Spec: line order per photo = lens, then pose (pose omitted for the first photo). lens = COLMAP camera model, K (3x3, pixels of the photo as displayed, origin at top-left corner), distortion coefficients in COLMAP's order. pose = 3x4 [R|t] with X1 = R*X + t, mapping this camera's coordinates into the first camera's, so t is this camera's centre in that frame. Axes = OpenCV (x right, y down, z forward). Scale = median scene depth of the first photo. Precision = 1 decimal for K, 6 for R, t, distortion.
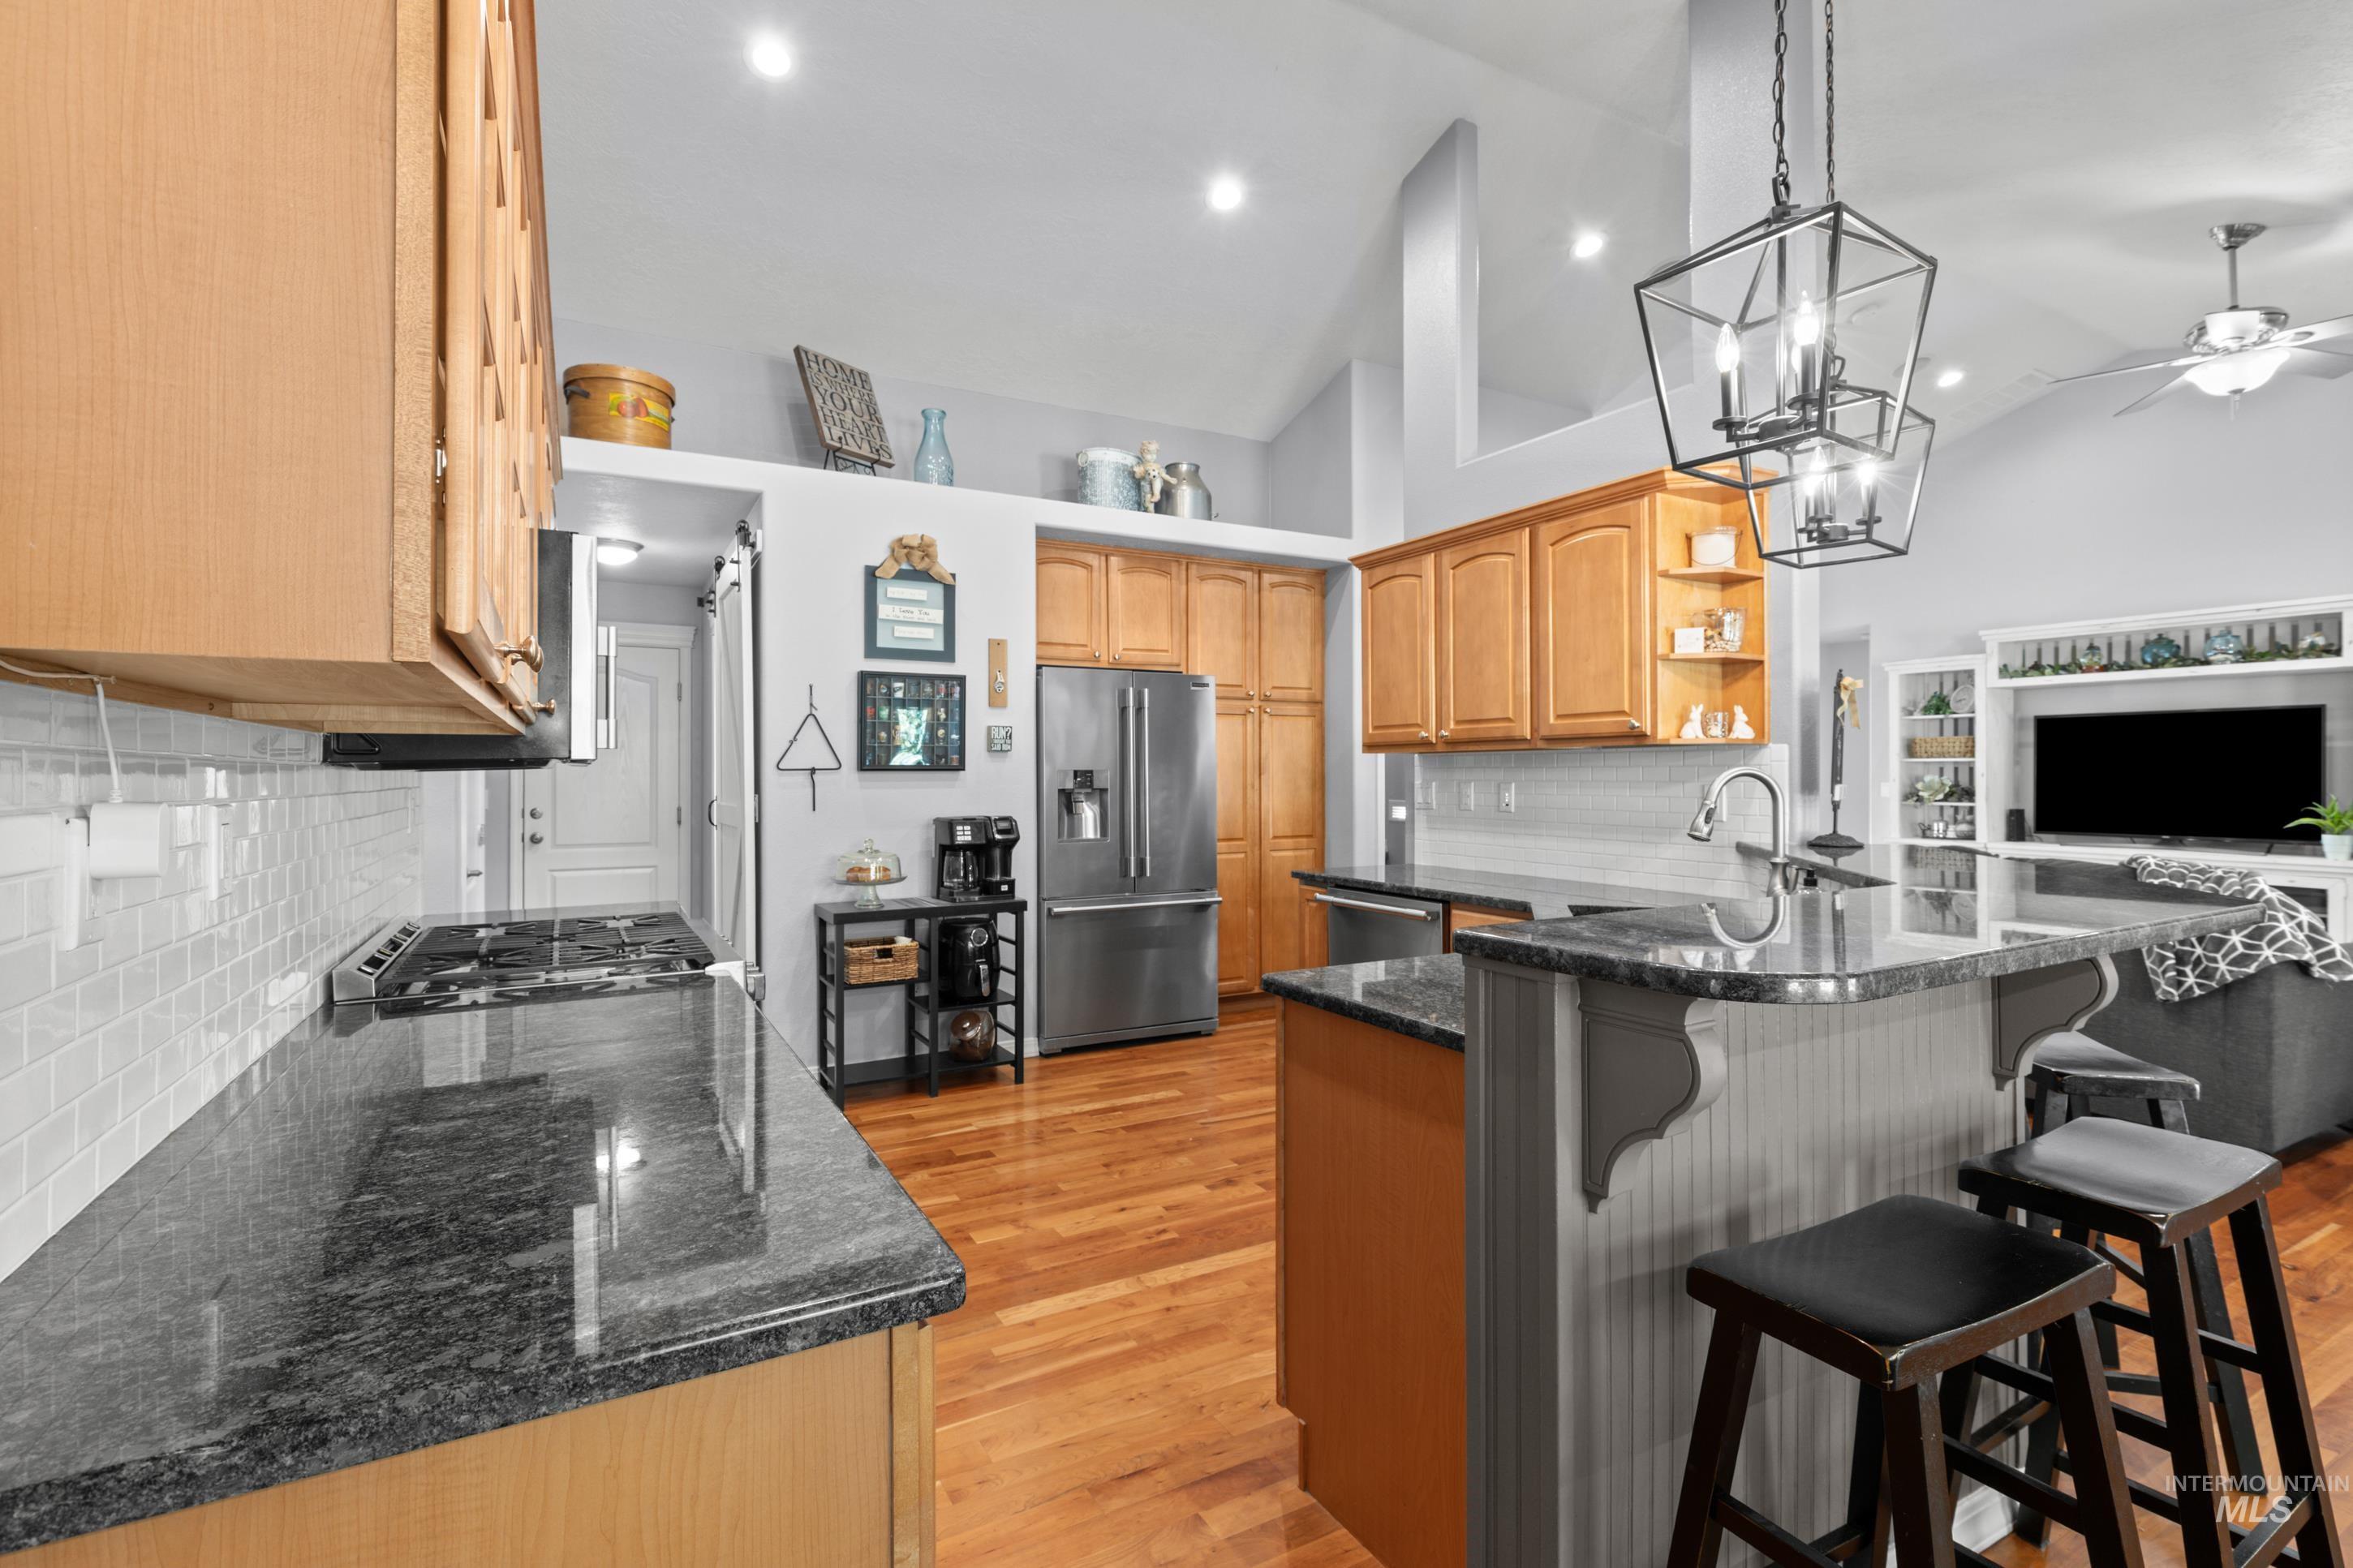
lens RADIAL K [[1079.7, 0, 1167.0], [0, 1079.7, 765.3], [0, 0, 1]] dist [0.000026, -0.000395]
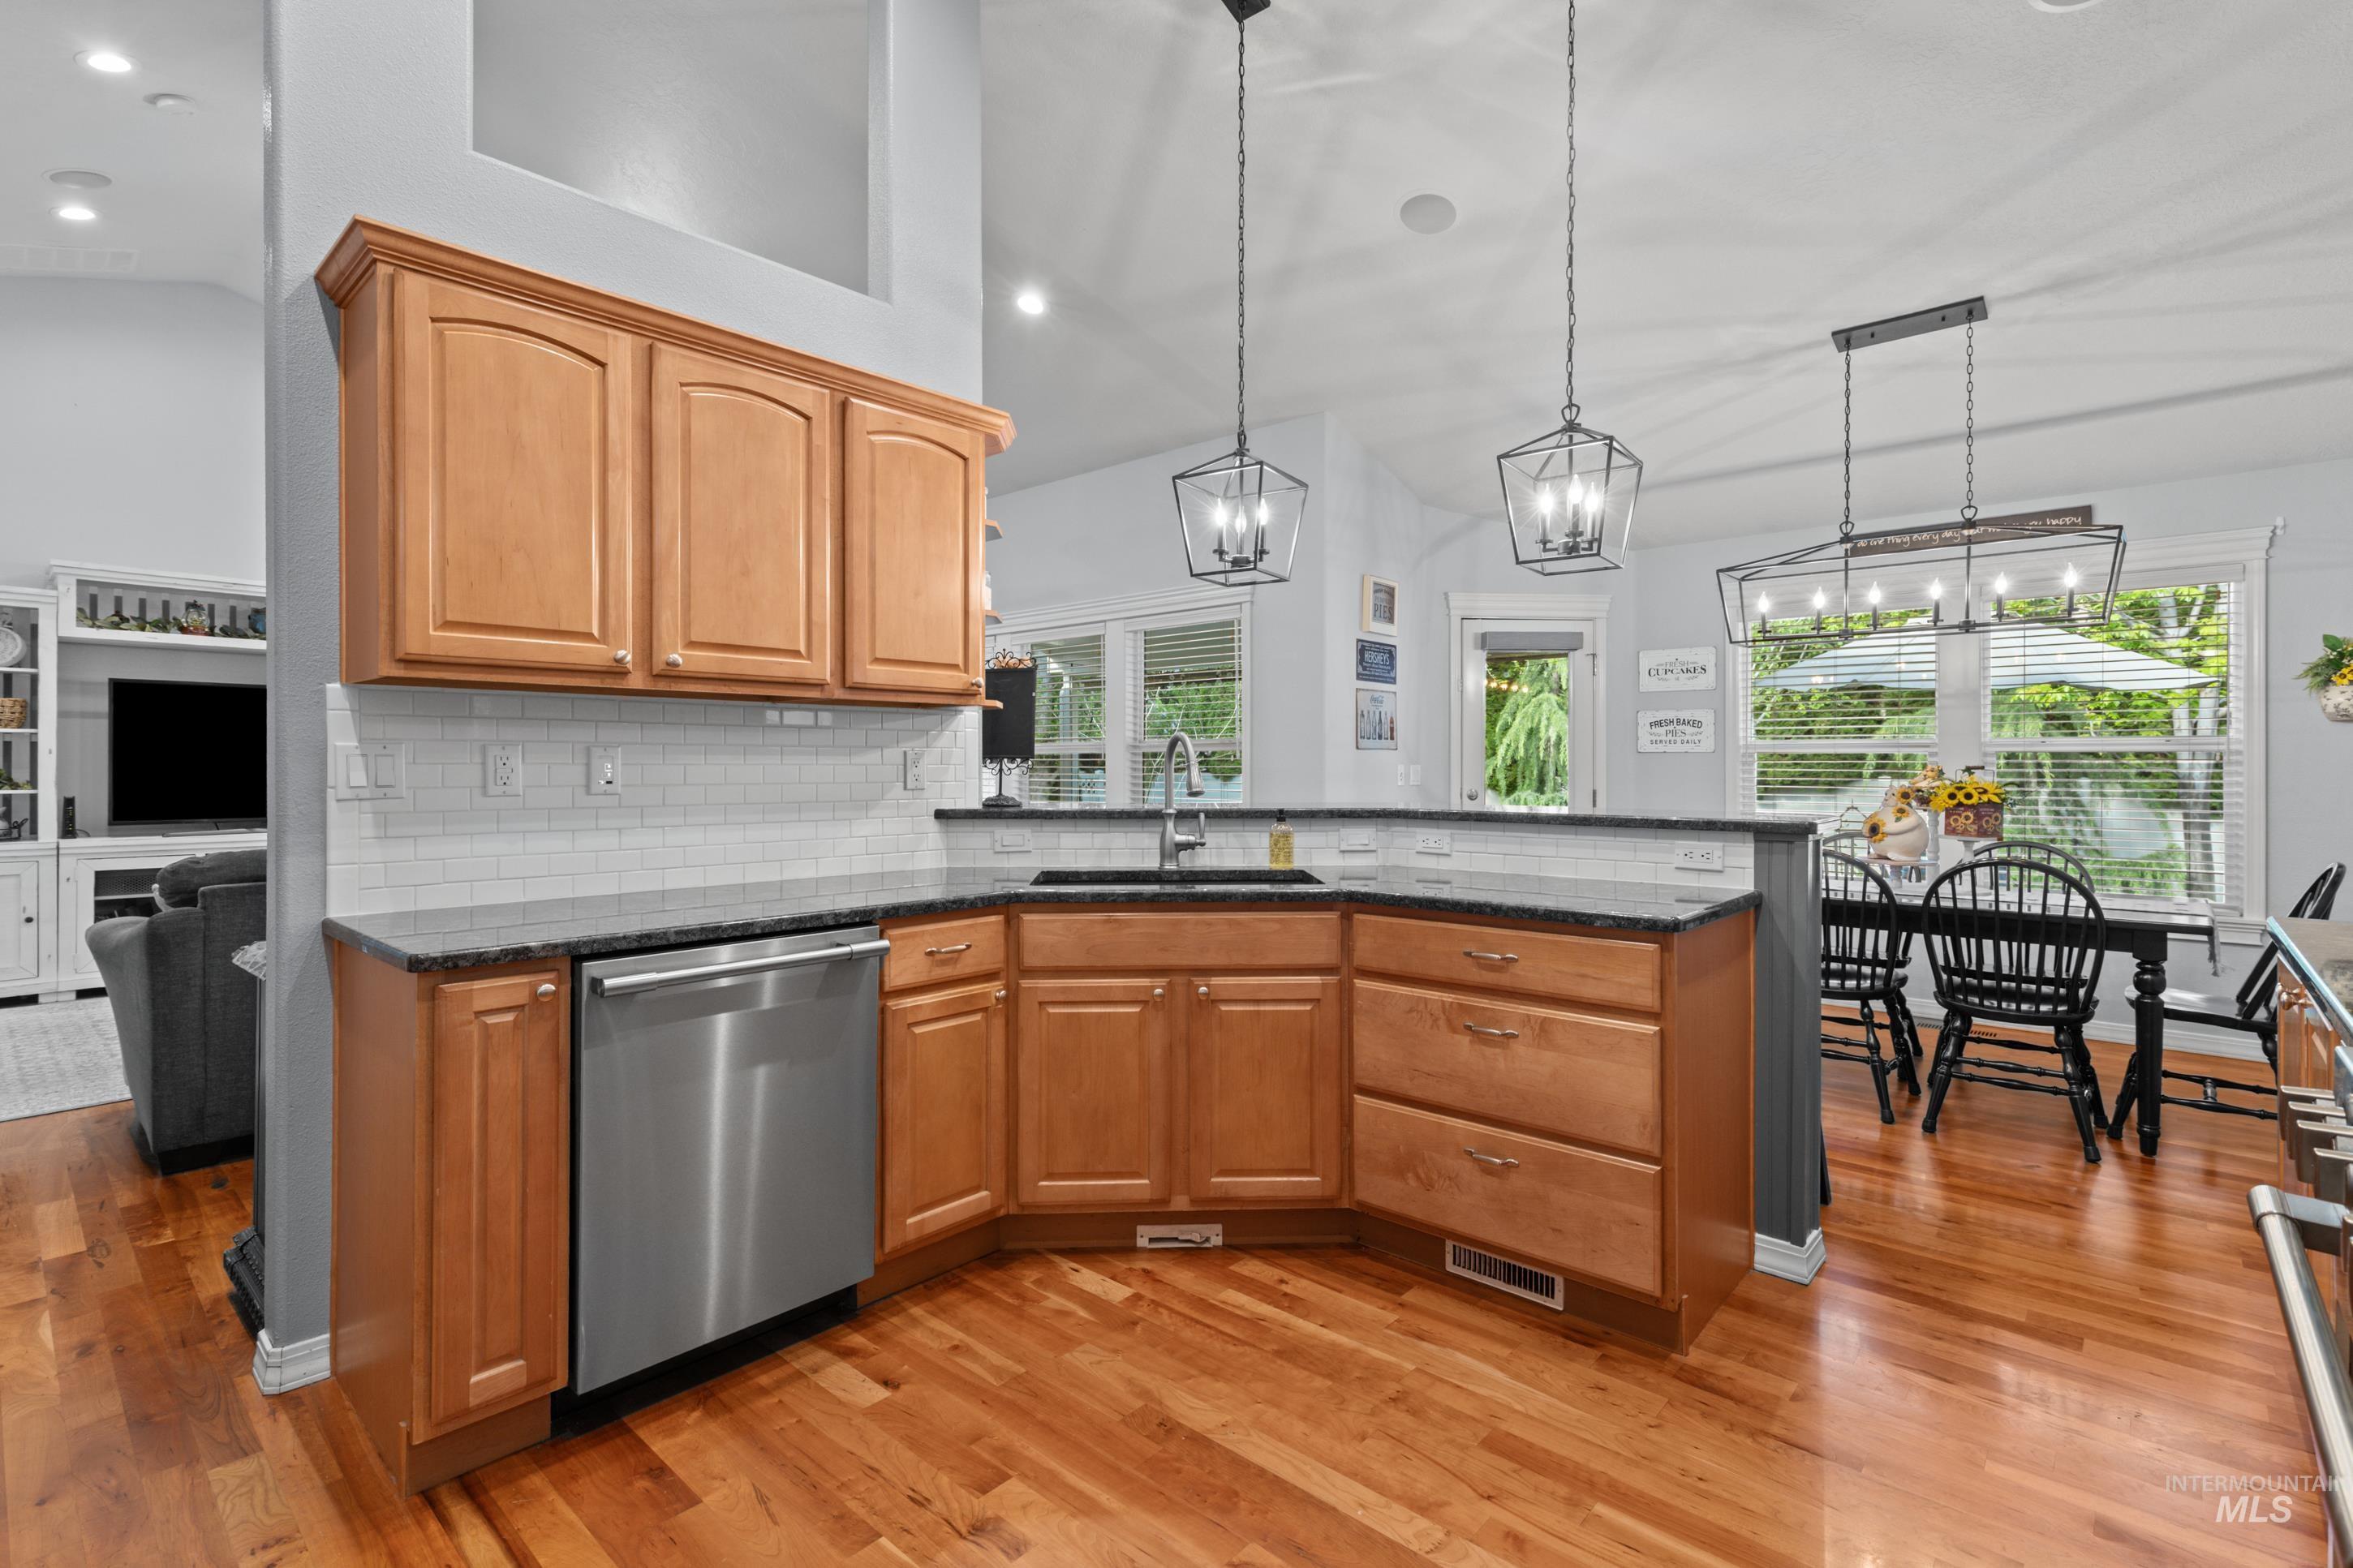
lens RADIAL K [[1079.7, 0, 1149.3], [0, 1079.7, 769.2], [0, 0, 1]] dist [0.000026, -0.000395]
pose [[-0.315186, -0.002580, 0.949026, -0.334114], [-0.008768, 0.999962, -0.000194, 0.024420], [-0.948989, -0.008382, -0.315197, 0.826549]]
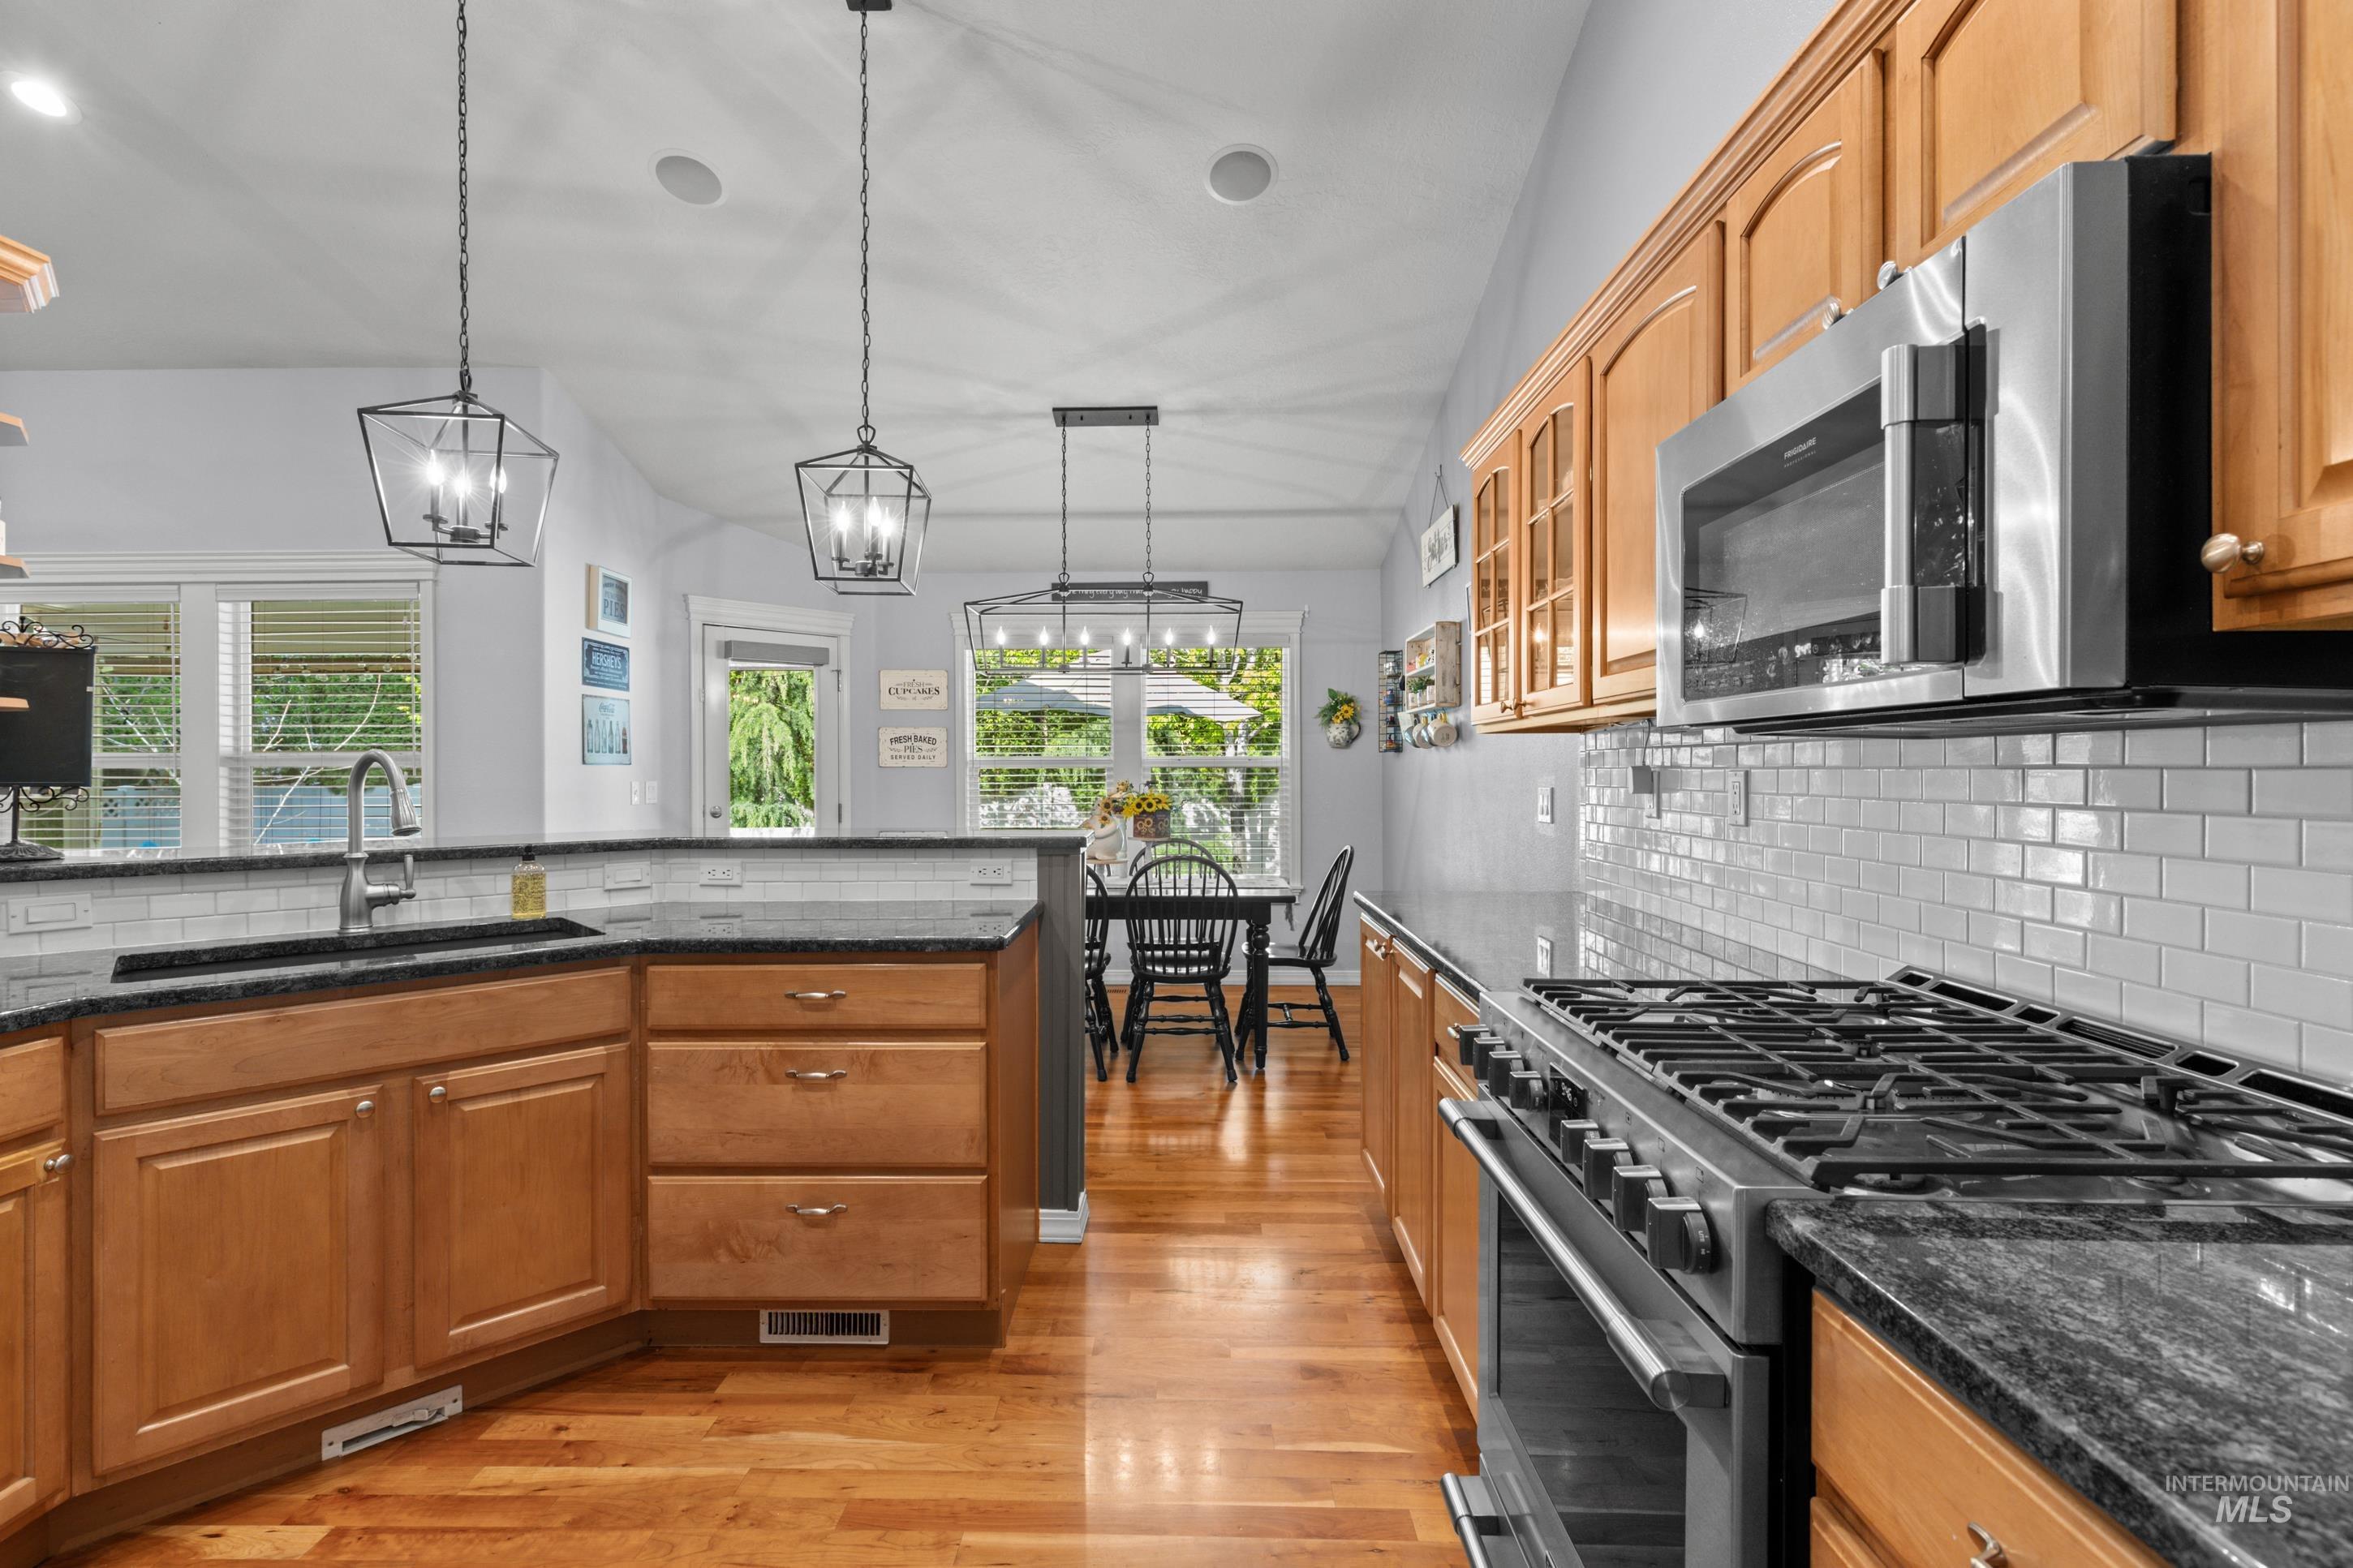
lens RADIAL K [[1079.7, 0, 1176.6], [0, 1079.7, 771.8], [0, 0, 1]] dist [0.000026, -0.000395]
pose [[-0.869101, 0.004754, 0.494612, -0.277038], [0.001066, 0.999969, -0.007738, 0.015197], [-0.494634, -0.006198, -0.869079, 0.851986]]
